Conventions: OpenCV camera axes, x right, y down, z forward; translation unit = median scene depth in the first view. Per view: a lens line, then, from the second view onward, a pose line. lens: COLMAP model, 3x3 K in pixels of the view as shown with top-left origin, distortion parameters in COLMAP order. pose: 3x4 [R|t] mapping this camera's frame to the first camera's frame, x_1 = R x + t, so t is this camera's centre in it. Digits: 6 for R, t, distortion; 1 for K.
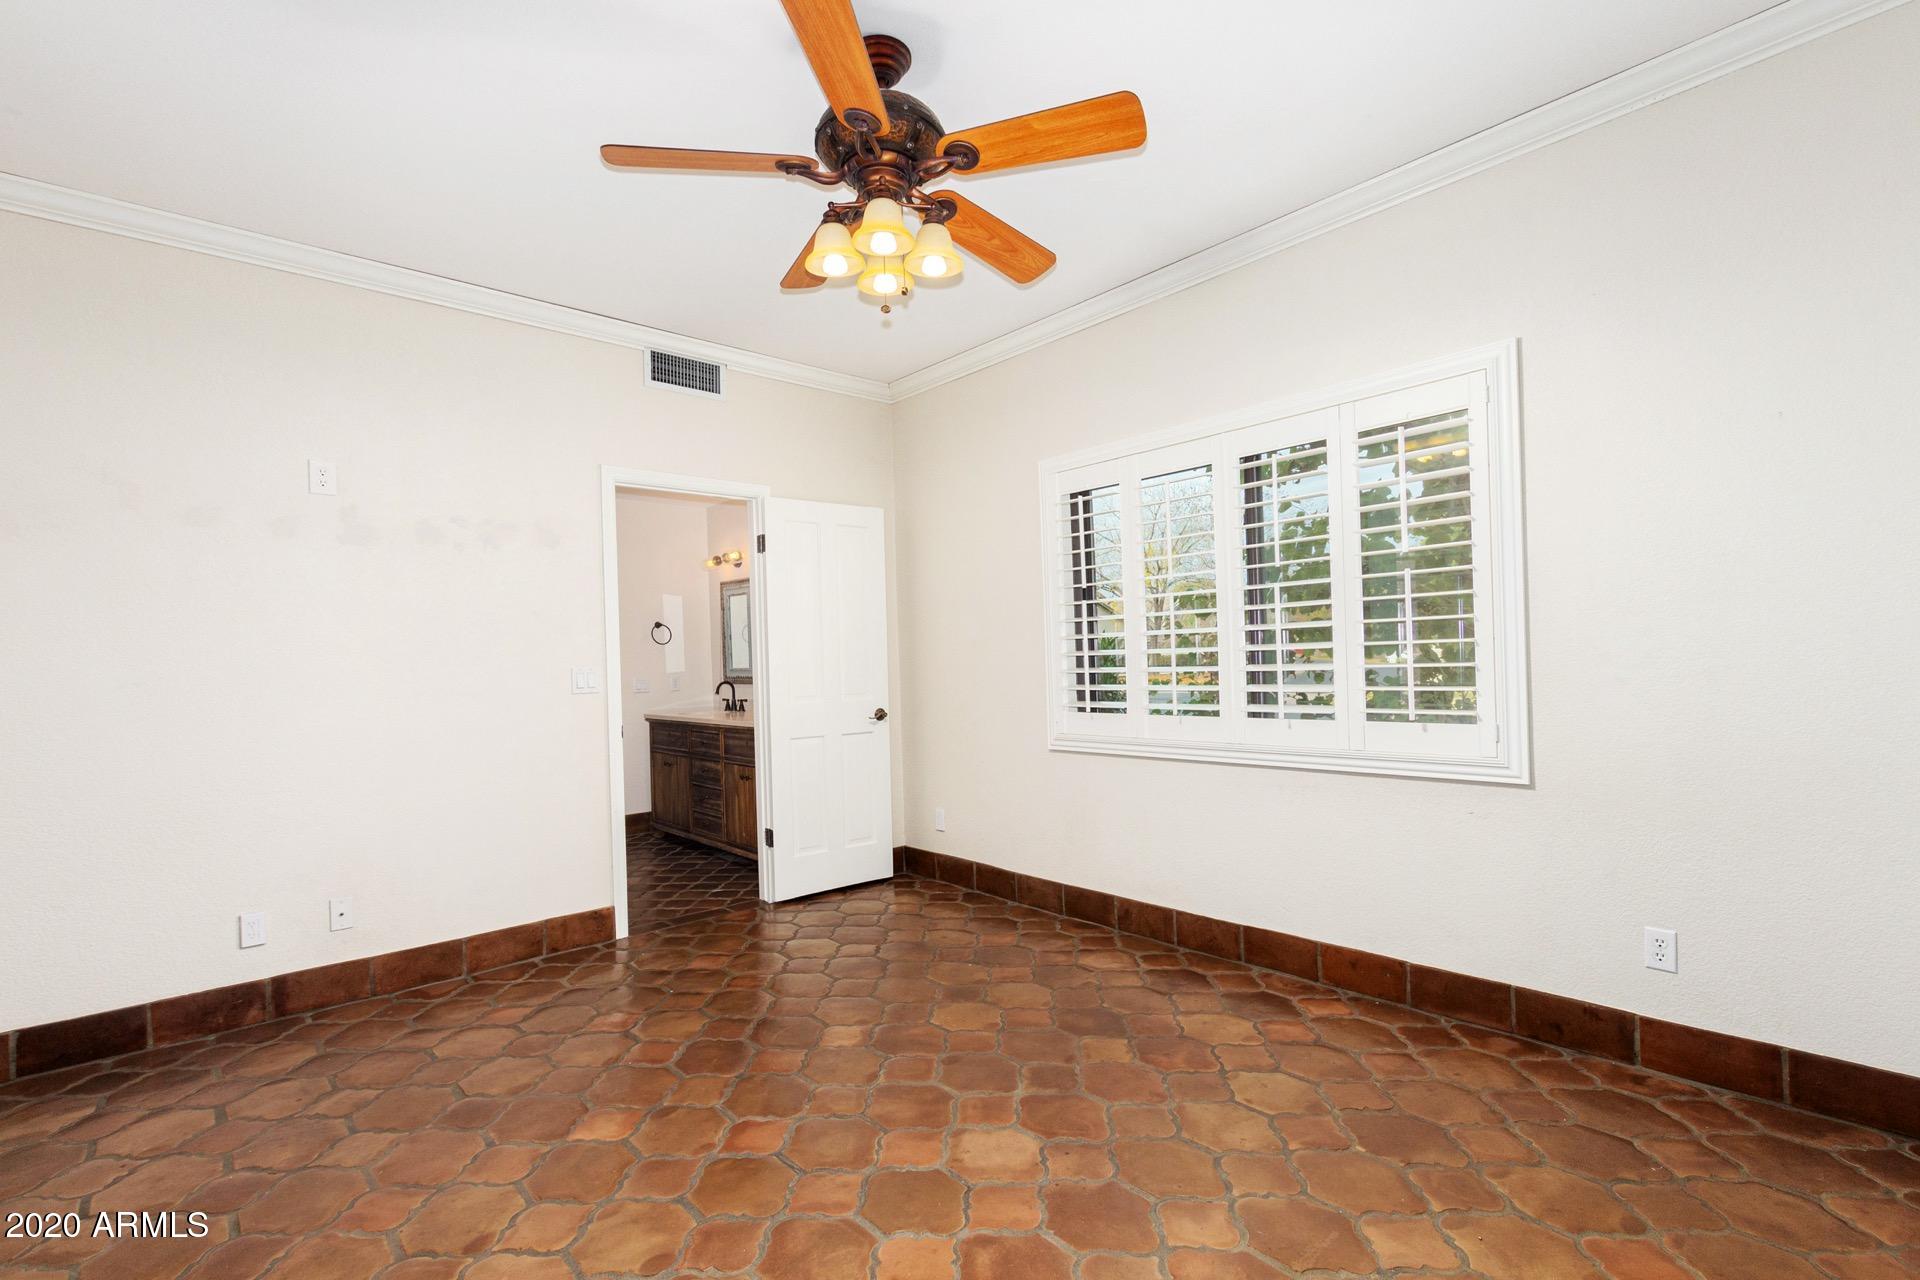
lens RADIAL K [[871.3, 0, 967.1], [0, 871.3, 660.7], [0, 0, 1]] dist [0.000159, -0.000092]
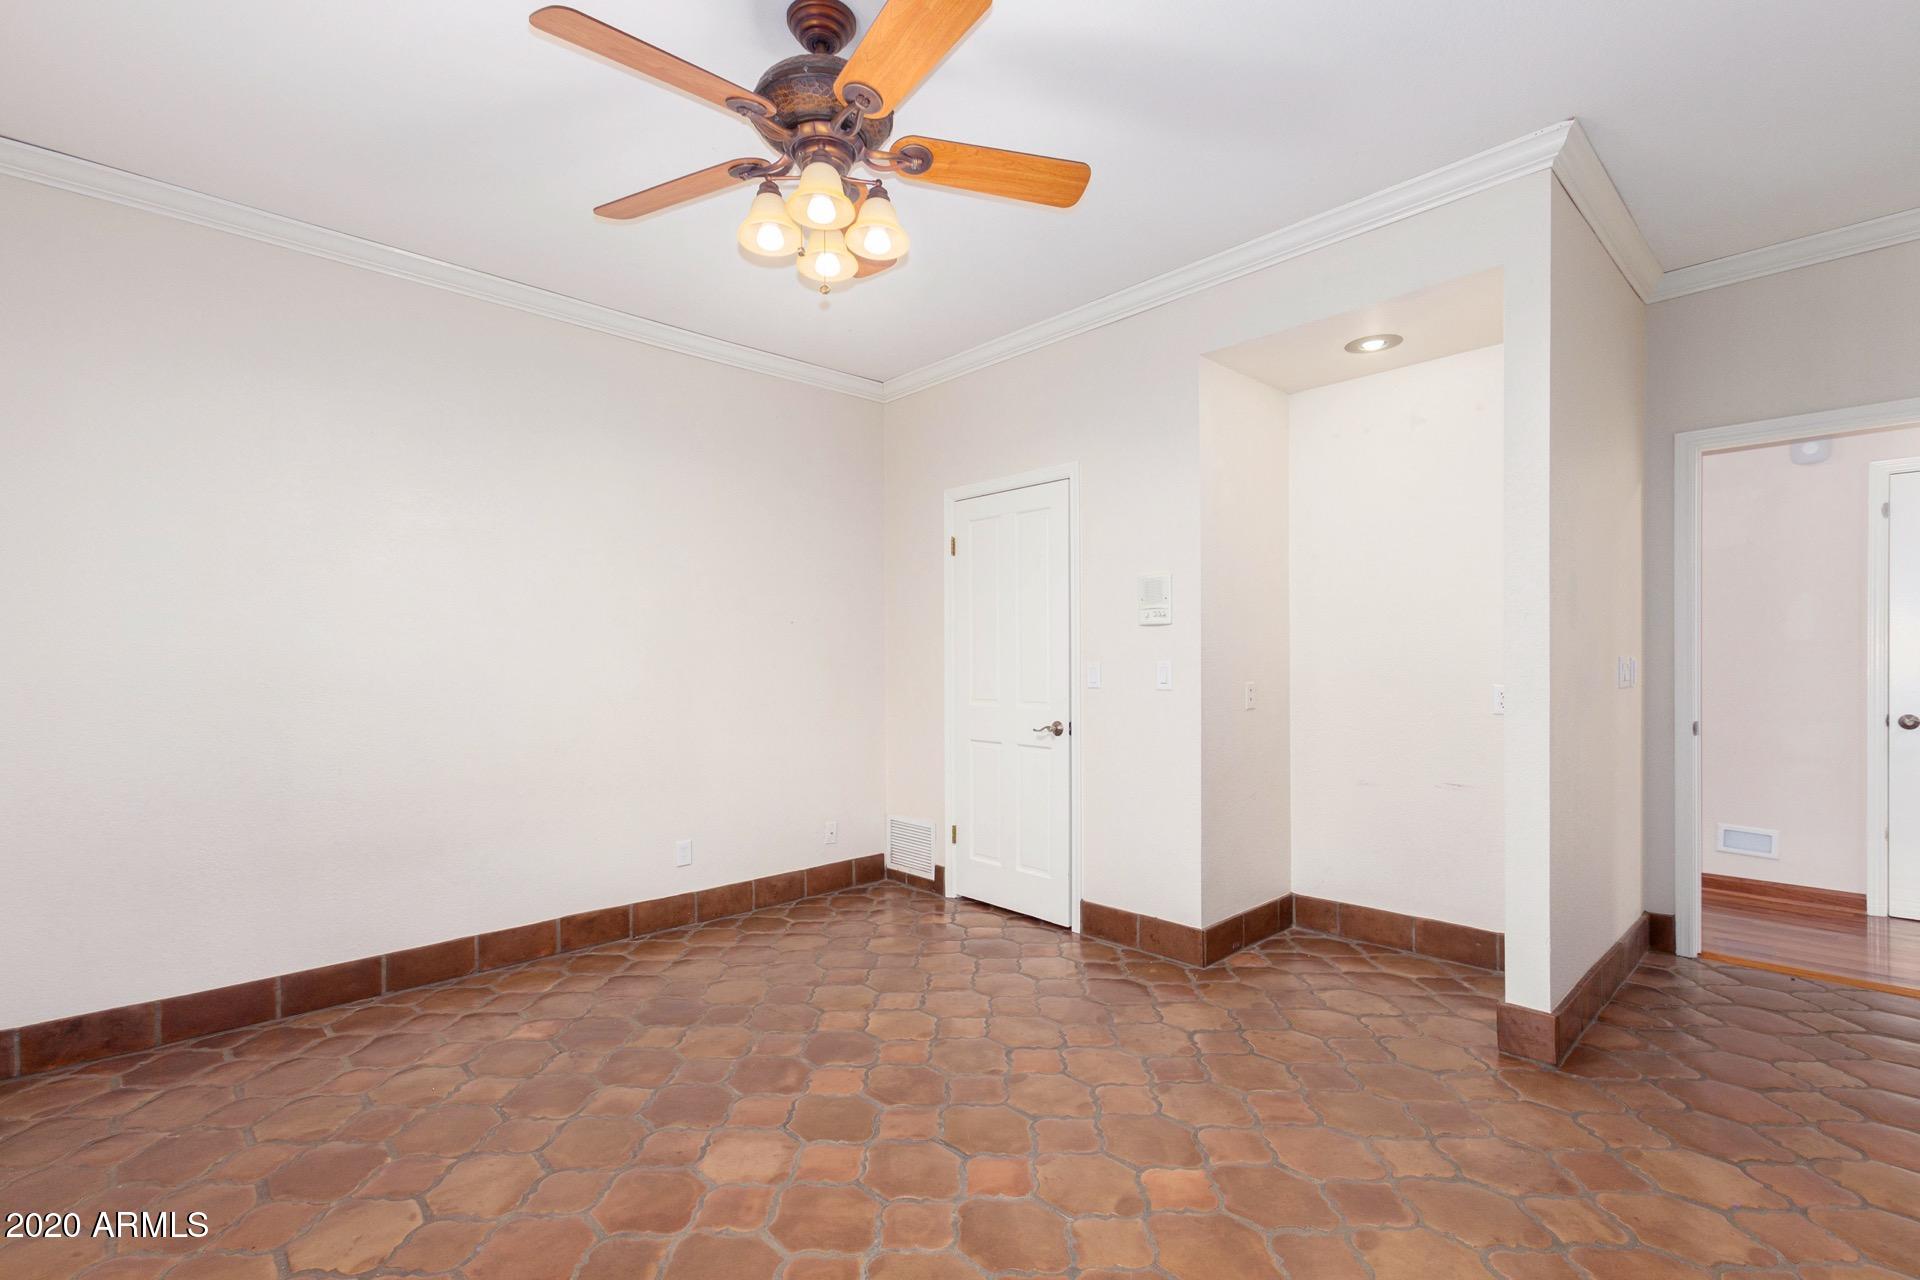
lens RADIAL K [[871.3, 0, 967.1], [0, 871.3, 660.7], [0, 0, 1]] dist [0.000159, -0.000092]
pose [[-0.998896, 0.035635, -0.030621, -0.205155], [0.035482, 0.999355, 0.005518, -0.003668], [0.030798, 0.004425, -0.999516, 1.968963]]
